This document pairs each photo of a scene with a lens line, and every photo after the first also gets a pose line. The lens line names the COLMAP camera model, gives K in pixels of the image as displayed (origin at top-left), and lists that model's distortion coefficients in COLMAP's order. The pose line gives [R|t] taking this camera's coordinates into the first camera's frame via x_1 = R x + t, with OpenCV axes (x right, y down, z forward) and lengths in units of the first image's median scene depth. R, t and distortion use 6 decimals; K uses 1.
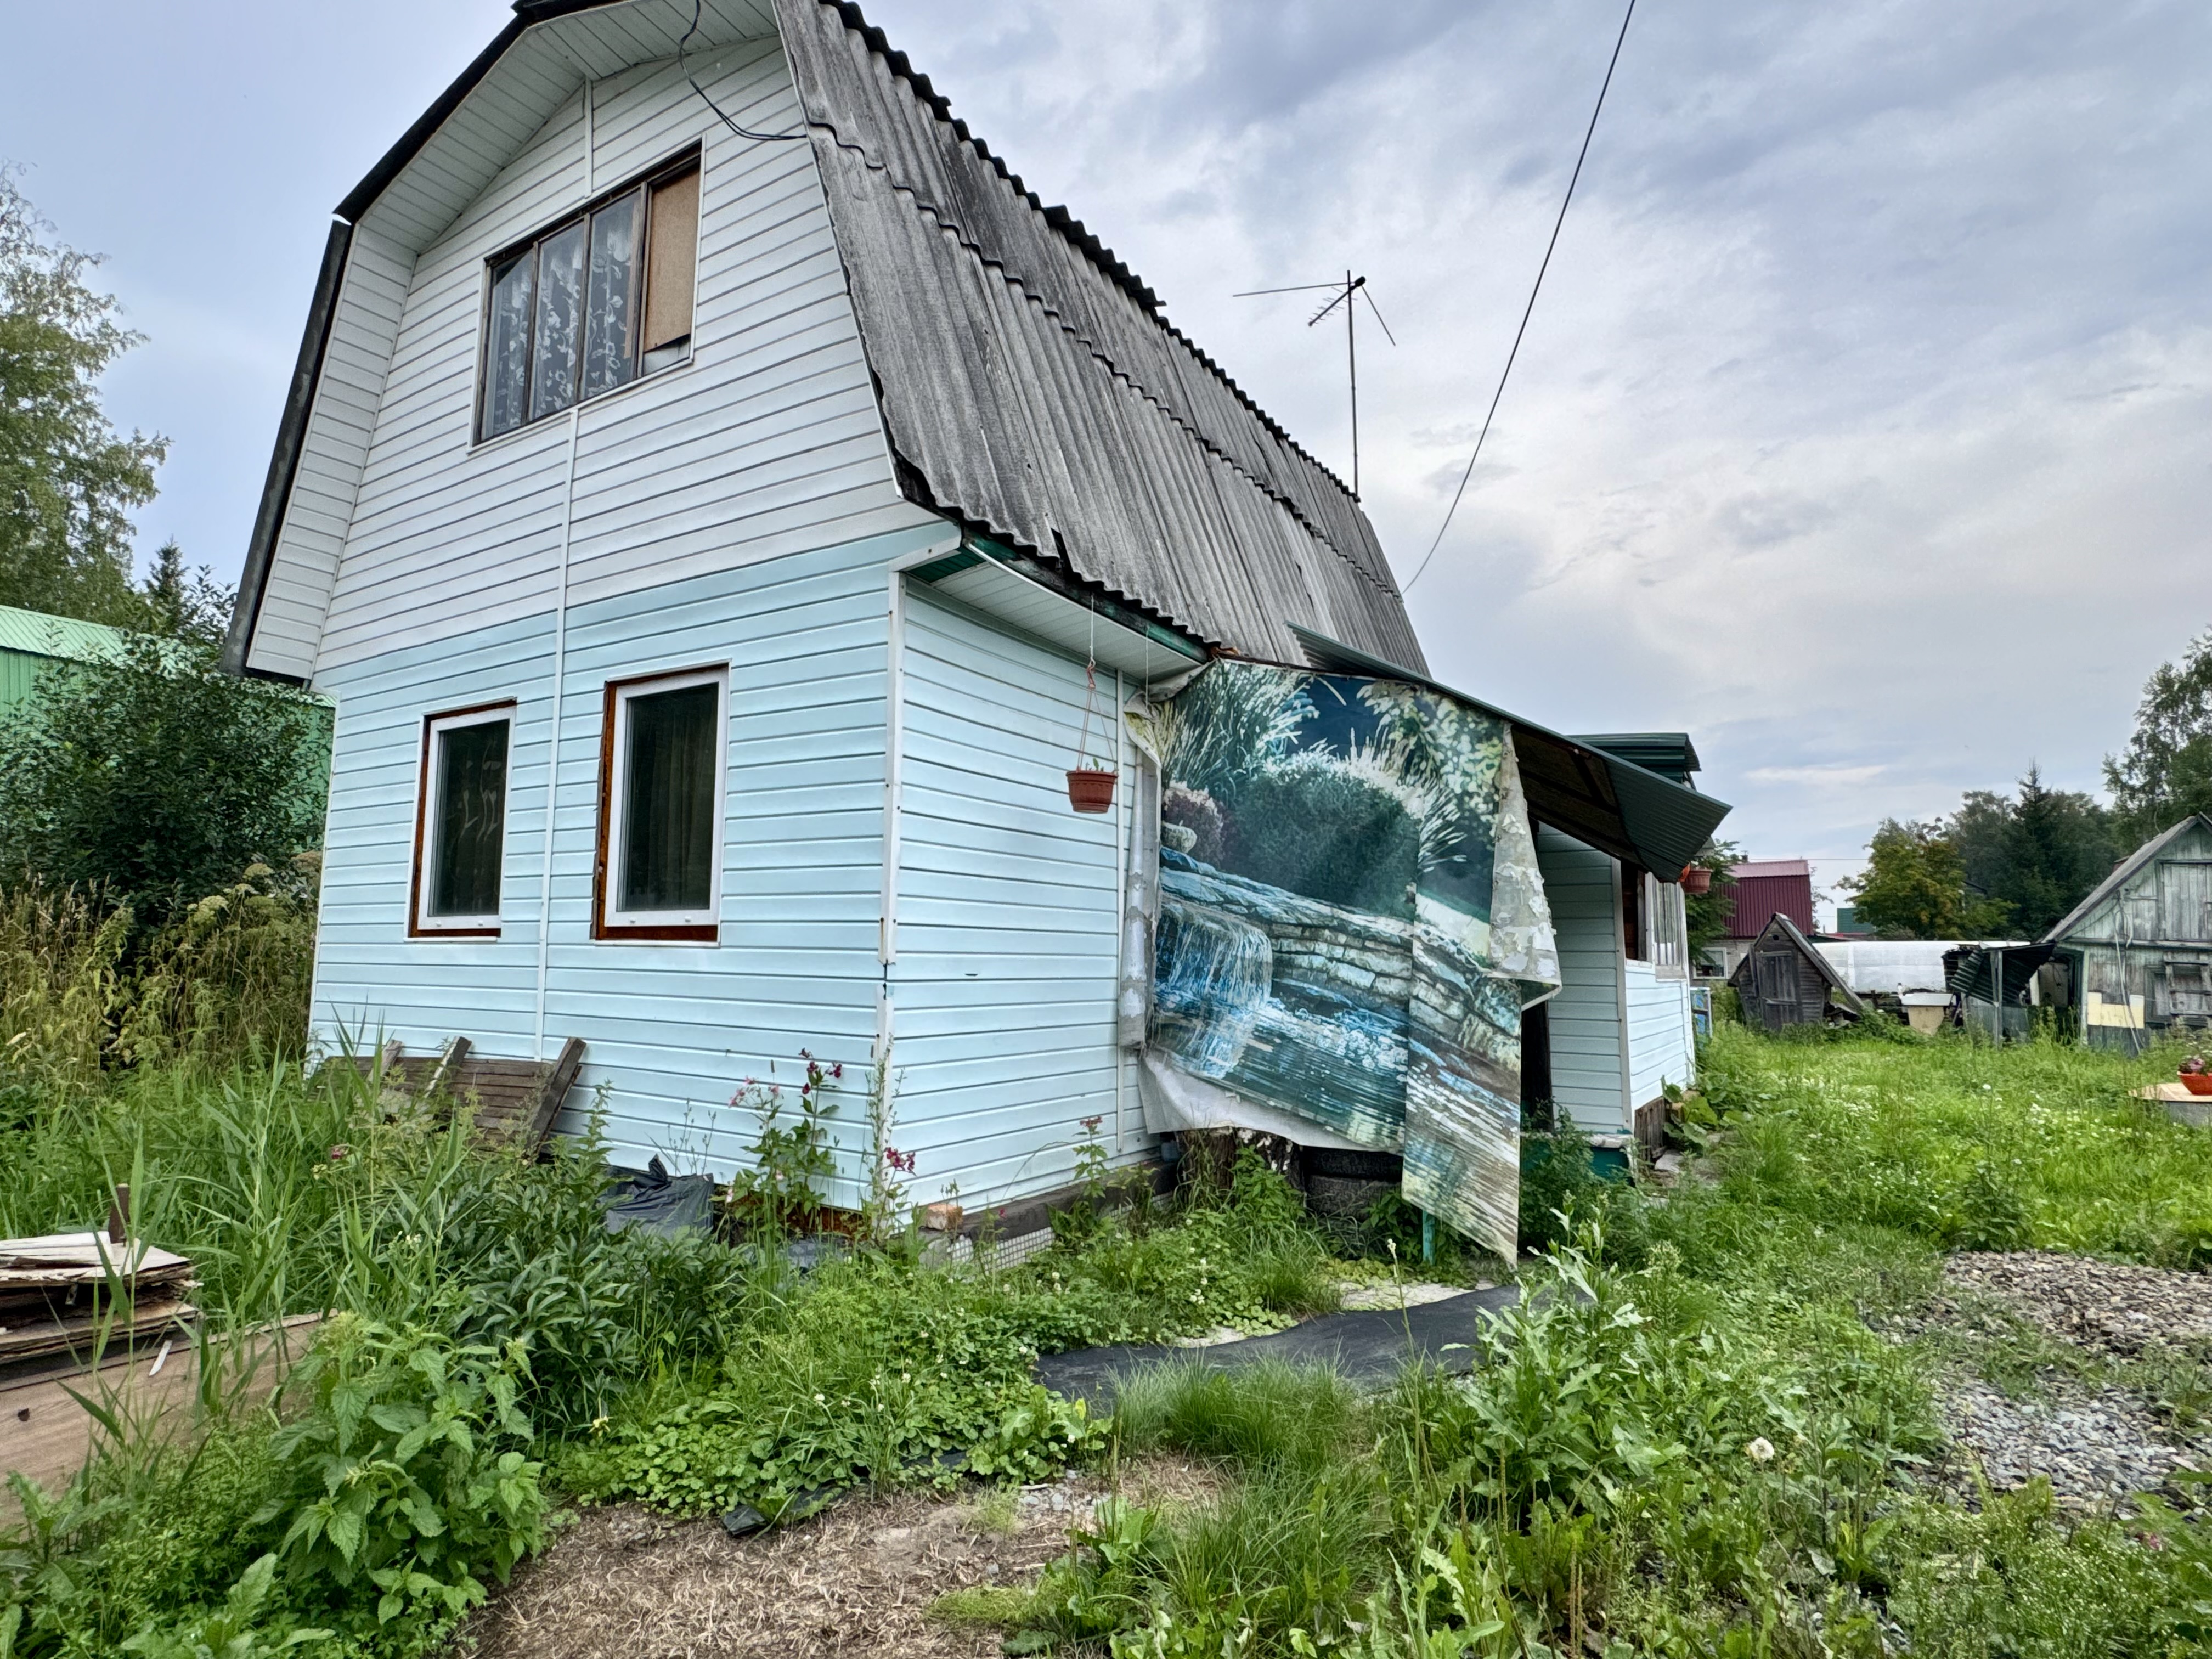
lens RADIAL K [[1172.9, 0, 1104.4], [0, 1172.9, 836.1], [0, 0, 1]] dist [0.002563, 0.000237]
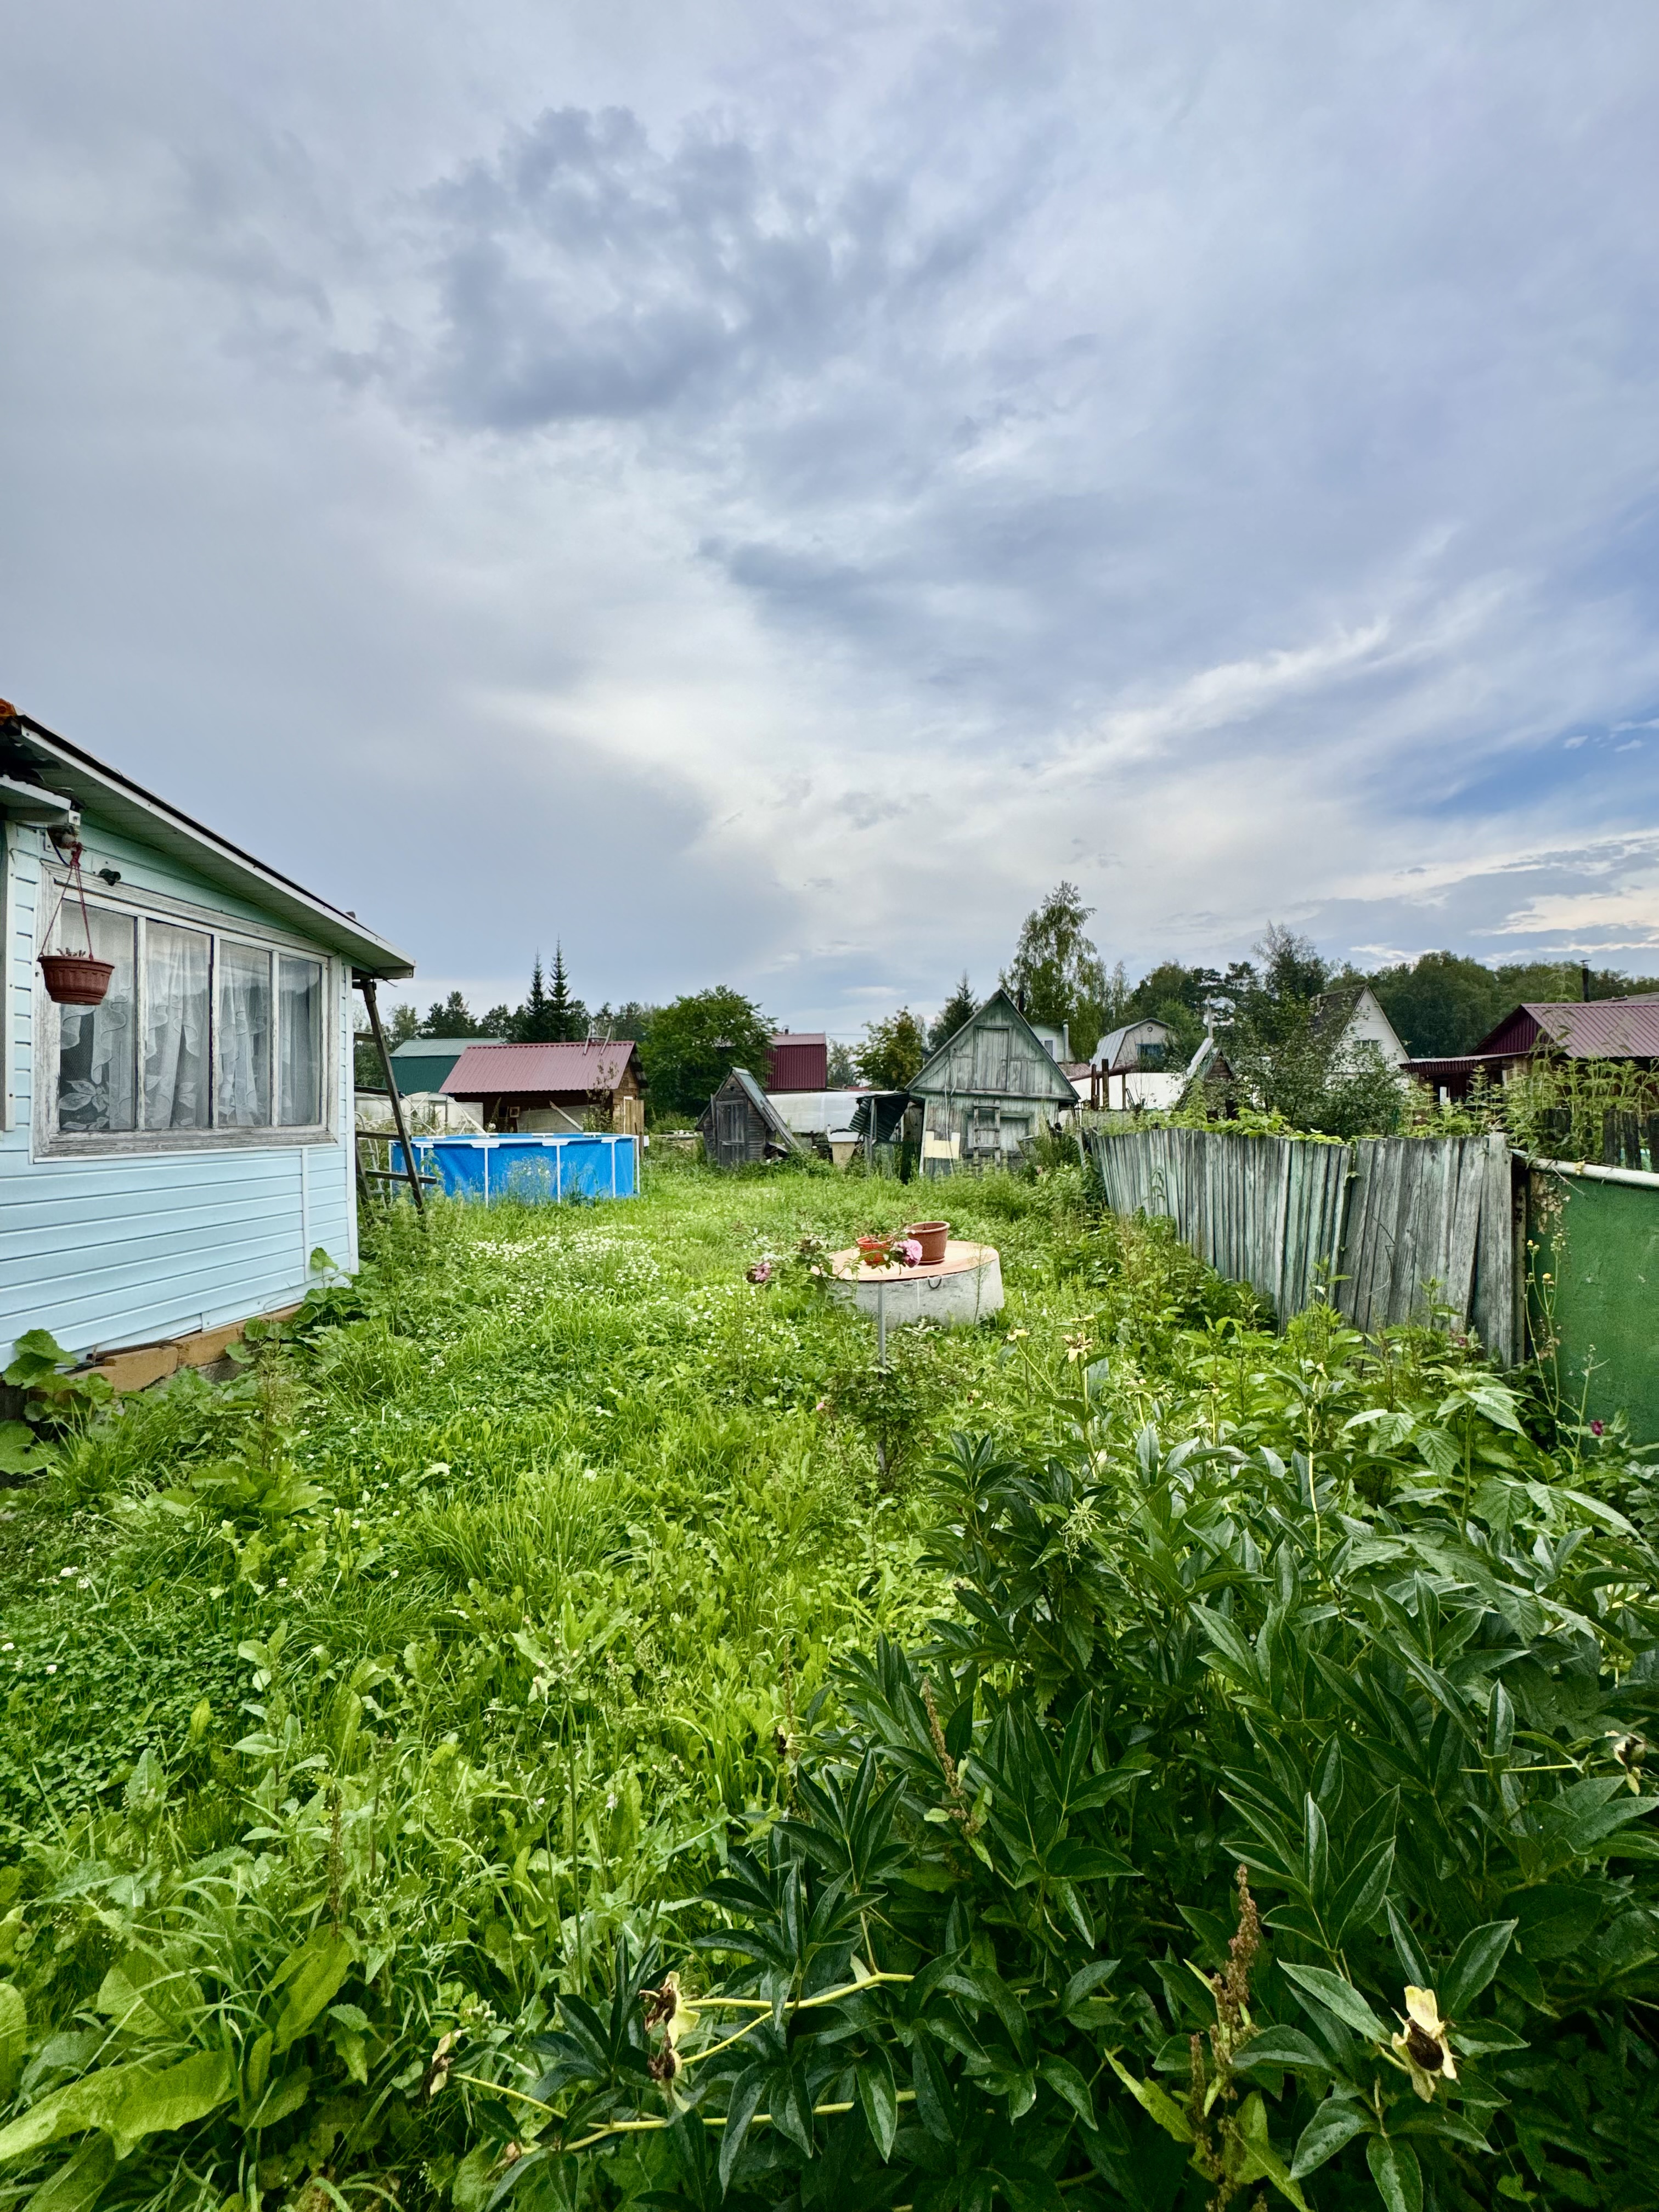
lens RADIAL K [[881.0, 0, 823.9], [0, 881.0, 1097.6], [0, 0, 1]] dist [-0.006735, 0.000945]
pose [[0.884054, -0.006845, 0.467334, 0.307458], [-0.036567, 0.995815, 0.083760, 0.023447], [-0.465951, -0.091137, 0.880104, 0.235445]]
